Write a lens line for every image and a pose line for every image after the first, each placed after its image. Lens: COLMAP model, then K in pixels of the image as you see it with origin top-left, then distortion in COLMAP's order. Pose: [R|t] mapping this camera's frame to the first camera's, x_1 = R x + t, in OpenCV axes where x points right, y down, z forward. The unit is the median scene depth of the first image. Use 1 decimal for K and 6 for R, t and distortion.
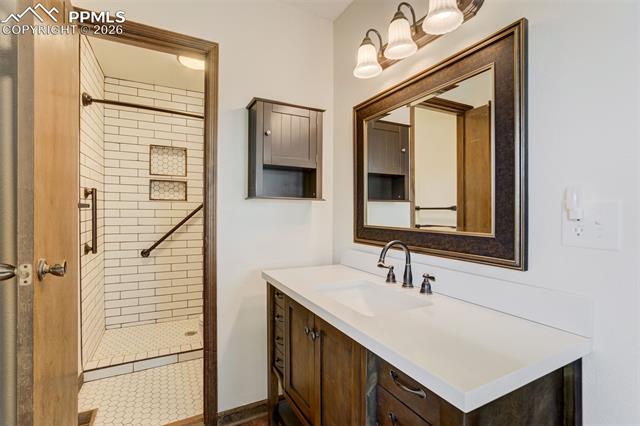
lens RADIAL K [[311.7, 0, 320.1], [0, 311.7, 207.8], [0, 0, 1]] dist [-0.053682, 0.019566]
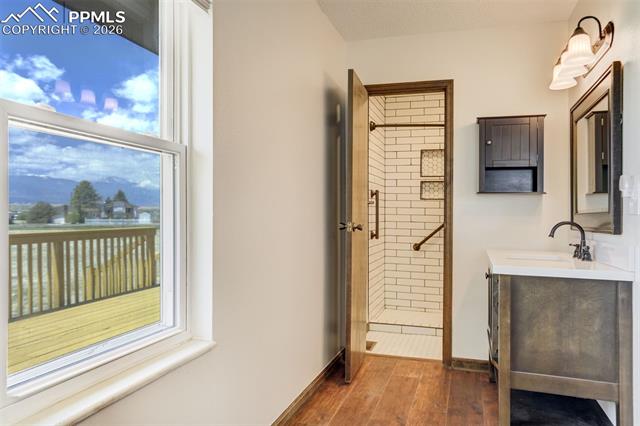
lens RADIAL K [[454.5, 0, 291.5], [0, 454.5, 212.1], [0, 0, 1]] dist [0.067801, -0.002467]
pose [[0.669884, -0.002153, -0.742463, 0.470808], [-0.005377, 0.999956, -0.007750, 0.046109], [0.742447, 0.009184, 0.669842, -0.594537]]
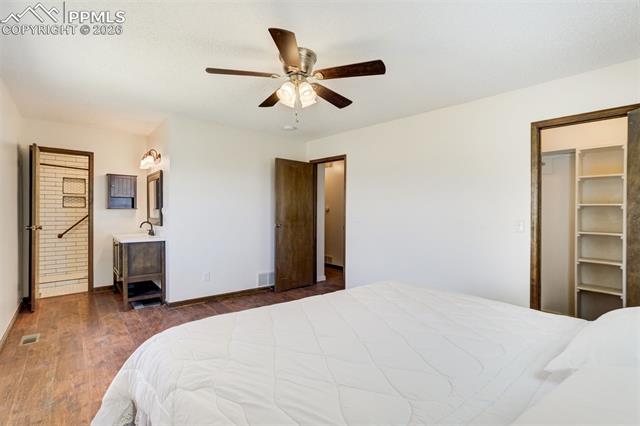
lens RADIAL K [[298.0, 0, 320.0], [0, 298.0, 213.0], [0, 0, 1]] dist [-0.042386, 0.001294]
pose [[0.970890, 0.001070, 0.239525, 0.692650], [-0.002197, 0.999988, 0.004440, -0.002664], [-0.239518, -0.004837, 0.970880, -1.370523]]
